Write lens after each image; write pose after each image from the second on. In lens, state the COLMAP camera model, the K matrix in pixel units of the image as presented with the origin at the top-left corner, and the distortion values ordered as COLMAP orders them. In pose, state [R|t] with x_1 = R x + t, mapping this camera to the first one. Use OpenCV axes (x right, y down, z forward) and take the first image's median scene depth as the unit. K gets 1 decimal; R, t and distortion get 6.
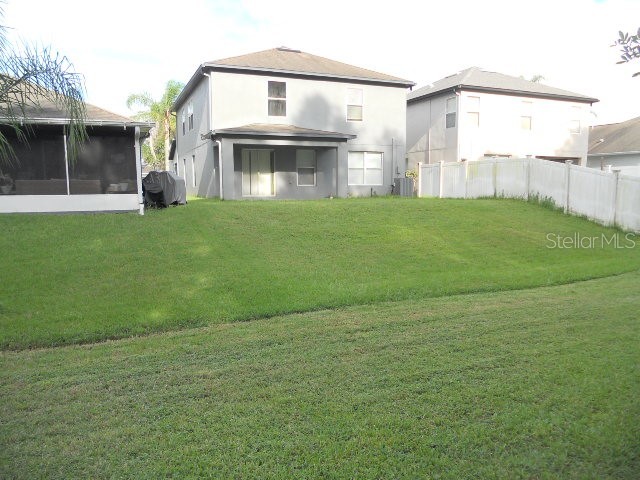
lens RADIAL K [[493.5, 0, 320.5], [0, 493.5, 239.9], [0, 0, 1]] dist [-0.028708, -0.019140]
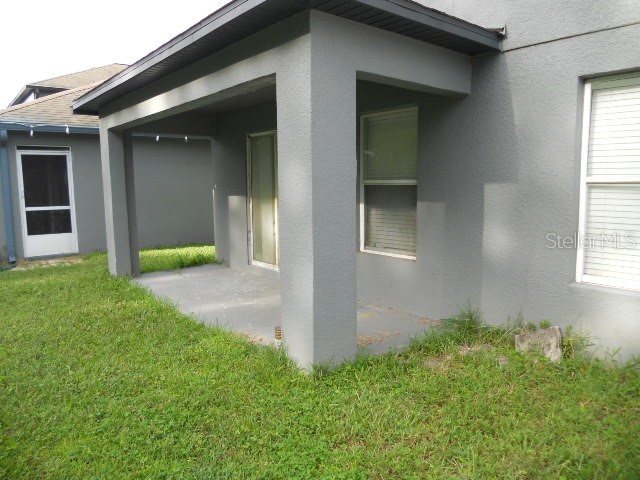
lens RADIAL K [[493.5, 0, 318.6], [0, 493.5, 237.7], [0, 0, 1]] dist [-0.028708, -0.019140]
pose [[0.301120, 0.107233, -0.947538, 0.195678], [-0.091450, 0.992325, 0.083240, -0.137515], [0.949191, 0.061587, 0.308615, 0.896291]]
